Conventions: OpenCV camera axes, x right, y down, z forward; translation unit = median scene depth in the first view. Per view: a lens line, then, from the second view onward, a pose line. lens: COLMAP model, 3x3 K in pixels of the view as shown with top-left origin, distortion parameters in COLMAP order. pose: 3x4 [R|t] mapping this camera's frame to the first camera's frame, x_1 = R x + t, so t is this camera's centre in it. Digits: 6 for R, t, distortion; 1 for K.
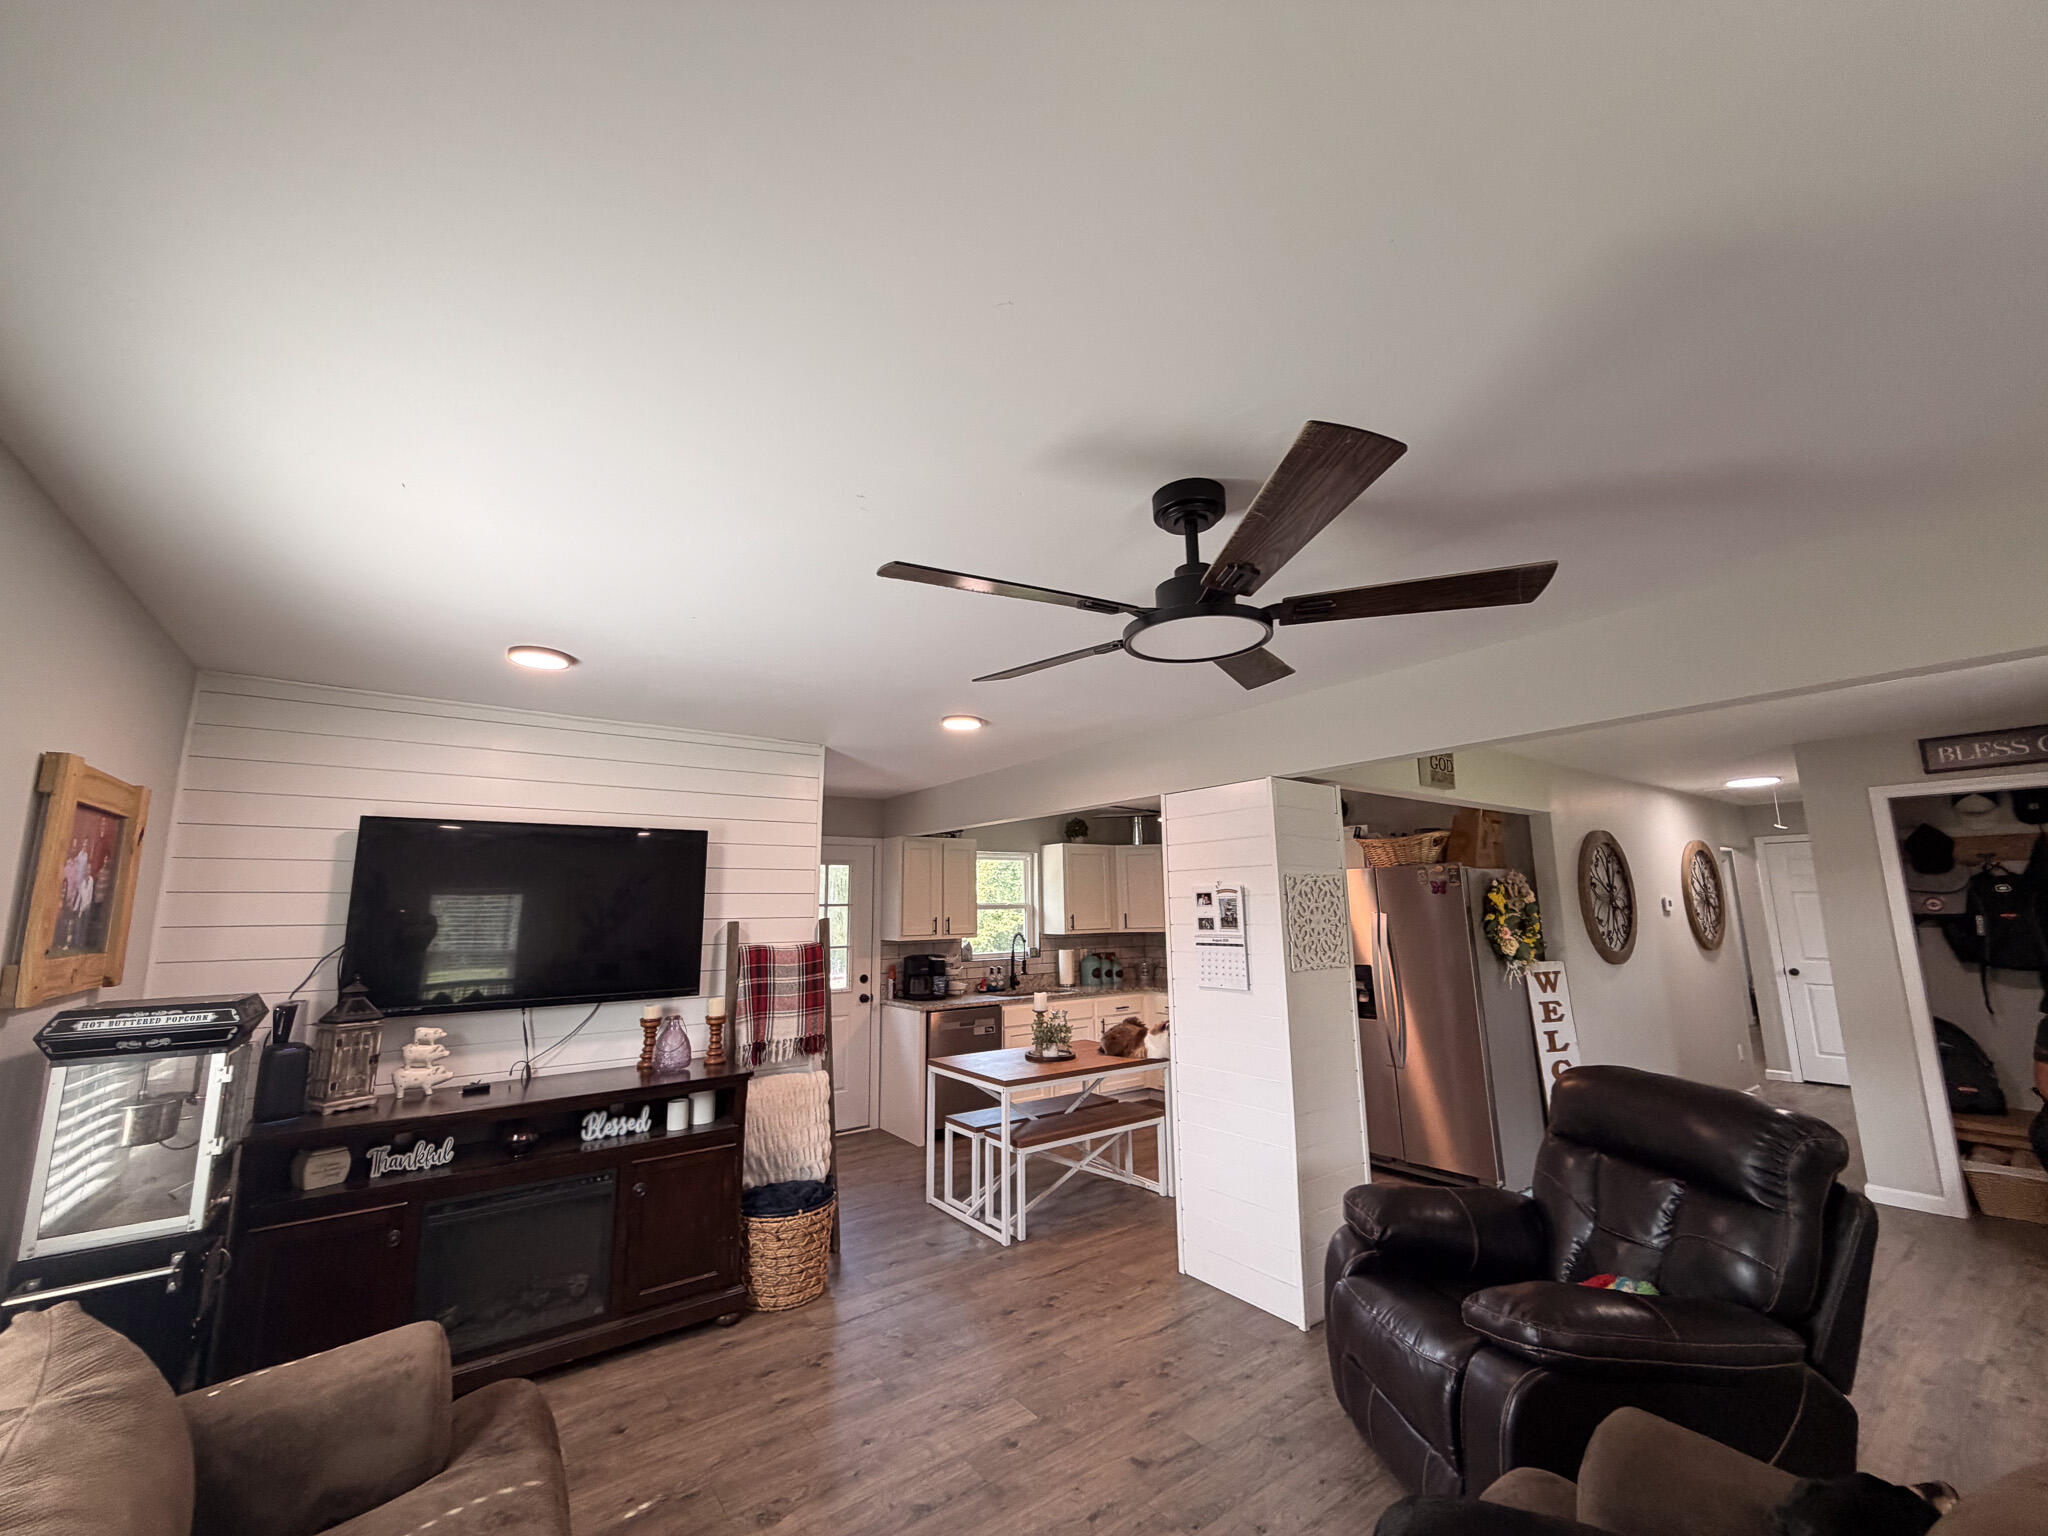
lens RADIAL K [[817.8, 0, 1024.4], [0, 817.8, 765.2], [0, 0, 1]] dist [0.000216, -0.000128]
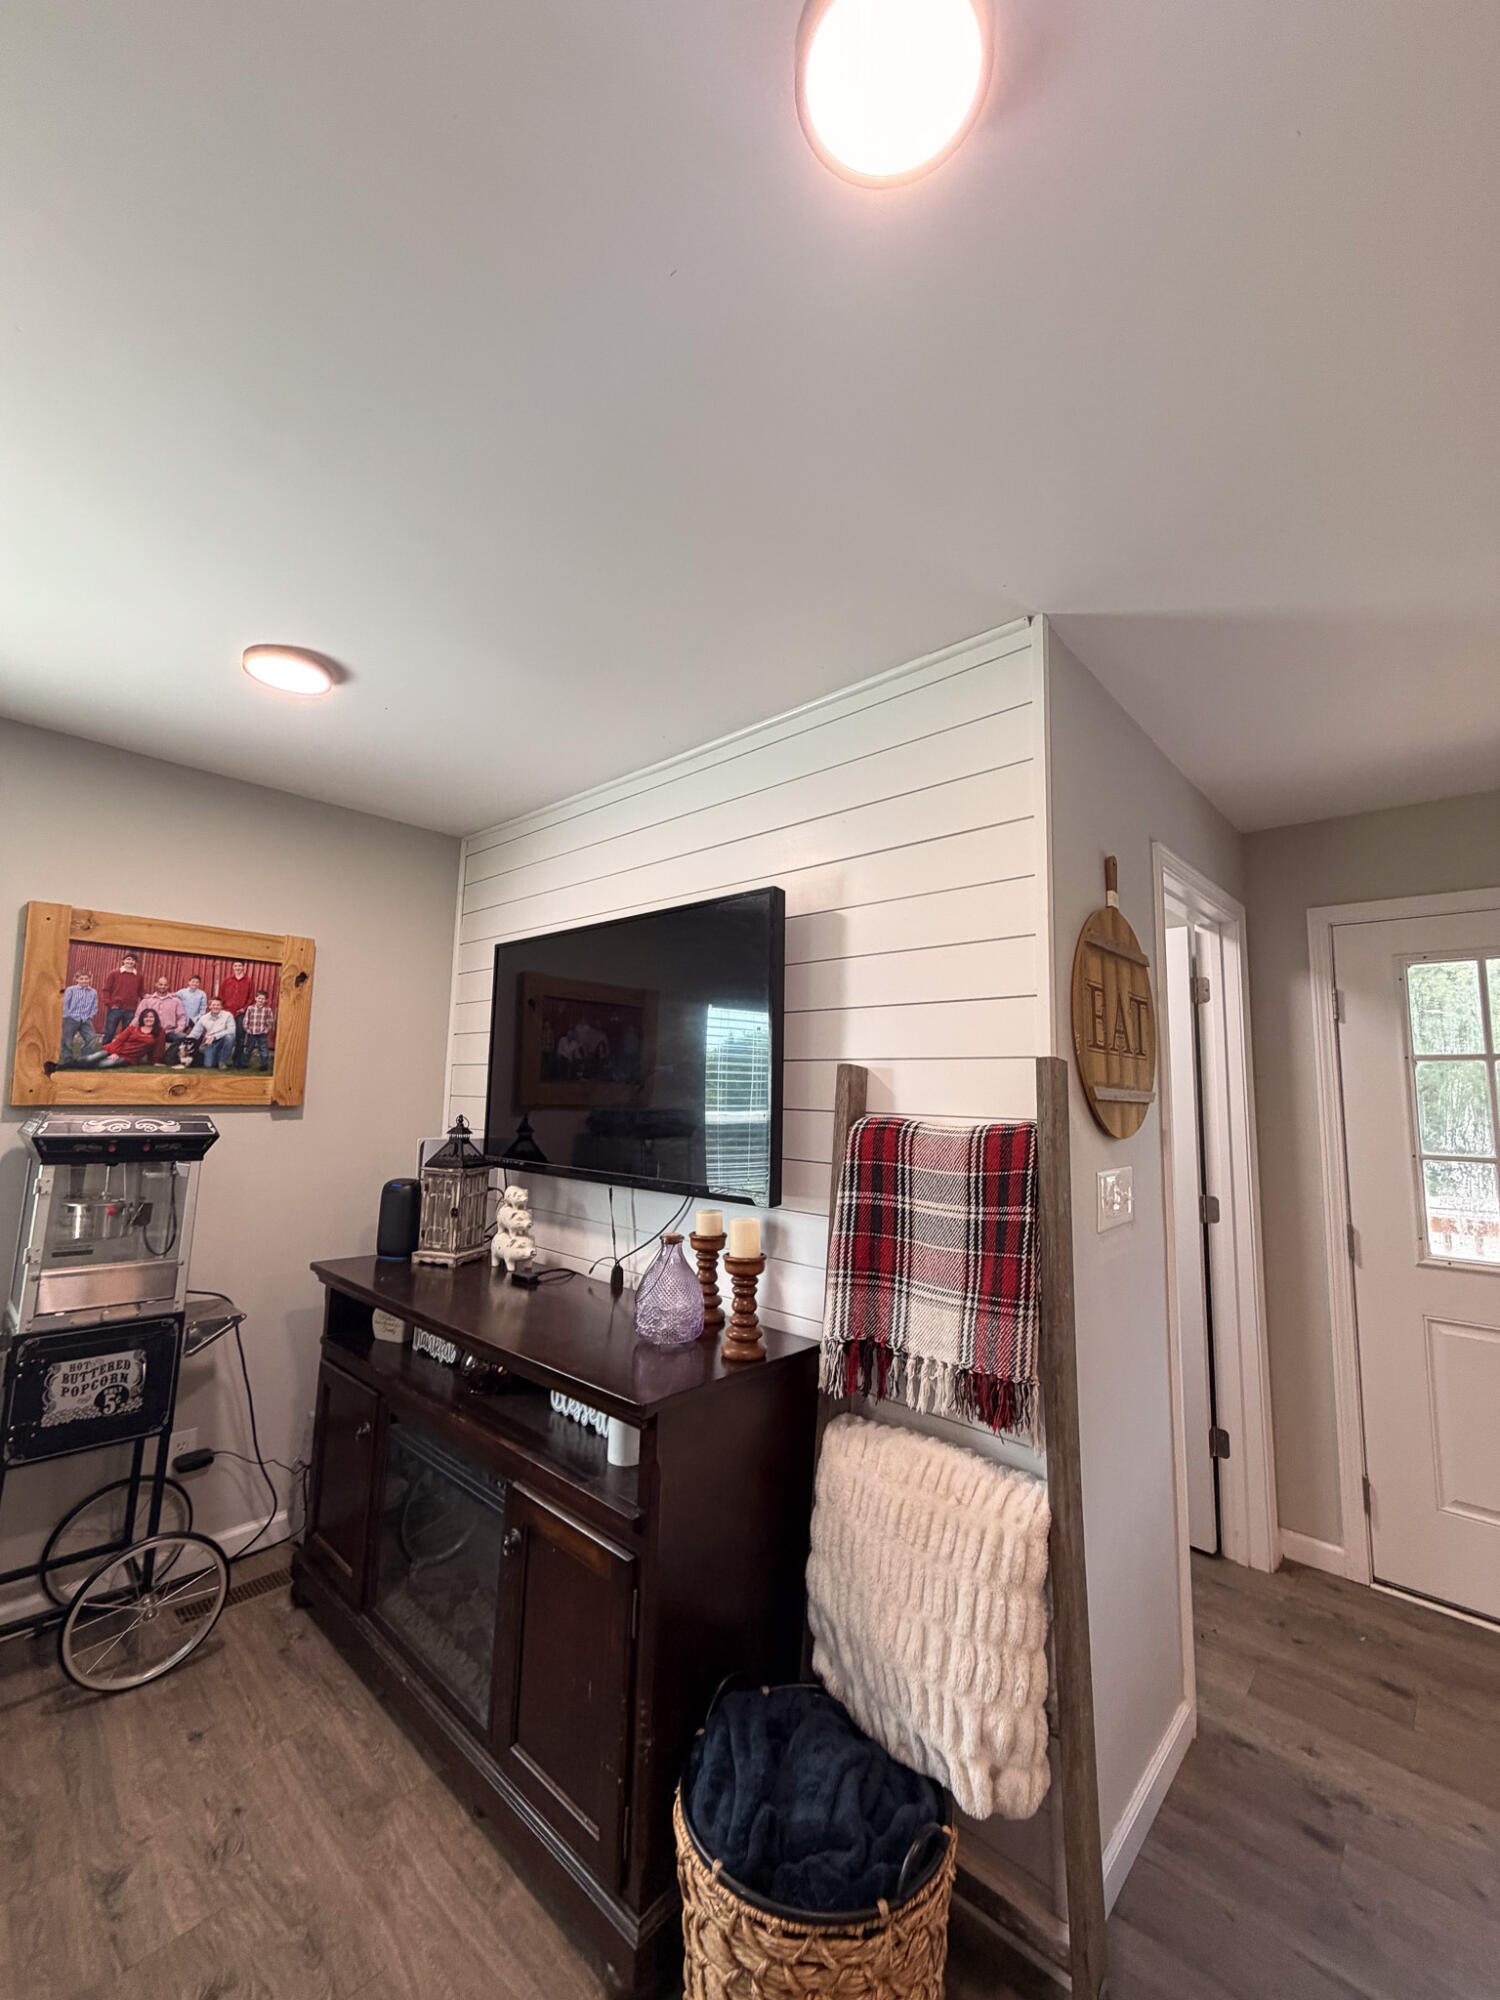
lens RADIAL K [[797.7, 0, 750.0], [0, 797.7, 1000.0], [0, 0, 1]] dist [-0.000289, 0.000018]
pose [[0.188714, -0.099557, -0.976973, 0.100358], [0.145127, 0.986752, -0.072521, 0.215938], [0.971249, -0.128099, 0.200662, 1.032433]]
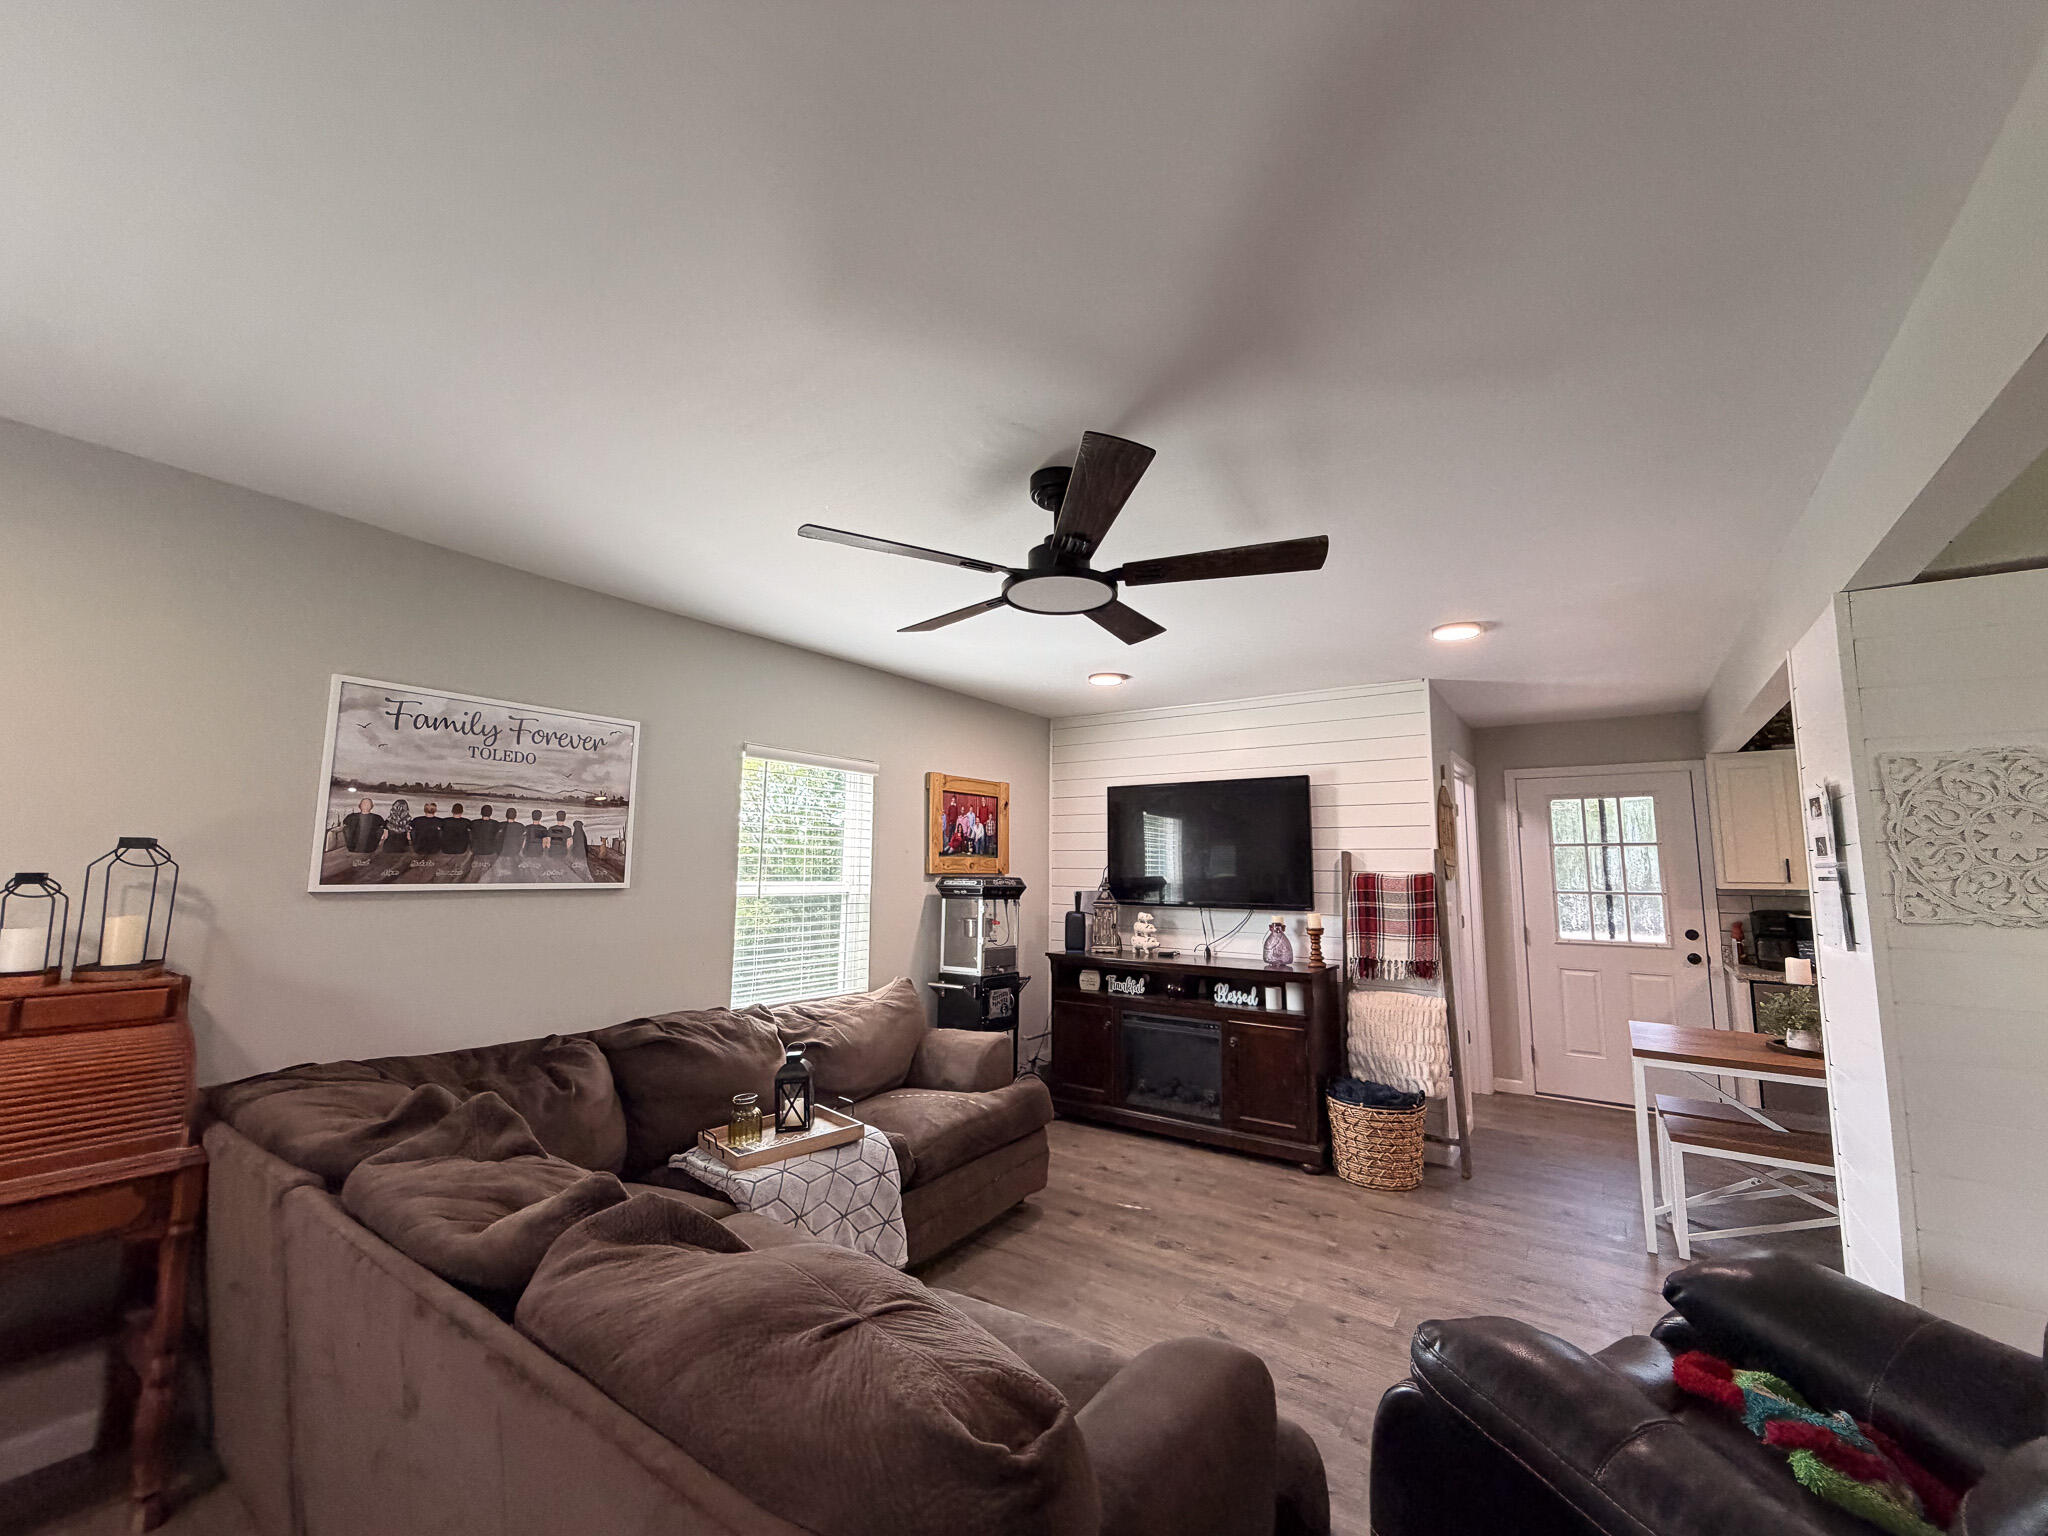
lens RADIAL K [[816.8, 0, 1019.6], [0, 816.8, 769.4], [0, 0, 1]] dist [-0.000289, 0.000018]
pose [[0.311809, -0.103814, -0.944456, 0.707020], [0.148695, 0.987097, -0.059410, 0.094855], [0.938438, -0.121911, 0.323222, 0.267386]]
